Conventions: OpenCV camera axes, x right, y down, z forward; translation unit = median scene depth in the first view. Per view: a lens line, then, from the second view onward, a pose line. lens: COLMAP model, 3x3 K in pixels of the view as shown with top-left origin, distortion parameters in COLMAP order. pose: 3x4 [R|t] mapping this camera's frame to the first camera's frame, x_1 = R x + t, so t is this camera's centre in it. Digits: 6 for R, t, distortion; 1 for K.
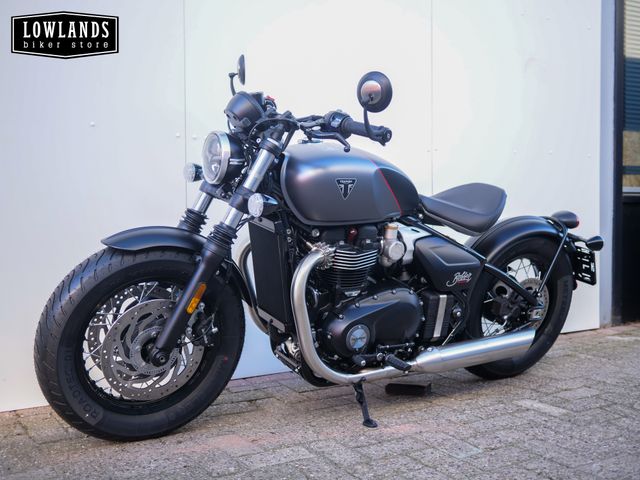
lens RADIAL K [[737.2, 0, 314.9], [0, 737.2, 239.8], [0, 0, 1]] dist [-0.003476, 0.000000]
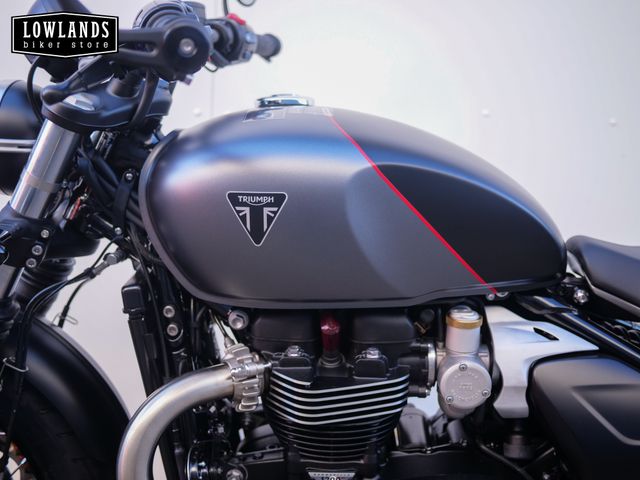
lens RADIAL K [[737.2, 0, 318.9], [0, 737.2, 239.0], [0, 0, 1]] dist [-0.003476, 0.000000]
pose [[0.840912, 0.063121, -0.537478, 0.267448], [-0.070398, 0.997494, 0.007003, -0.062662], [0.536574, 0.031949, 0.843248, 0.688164]]
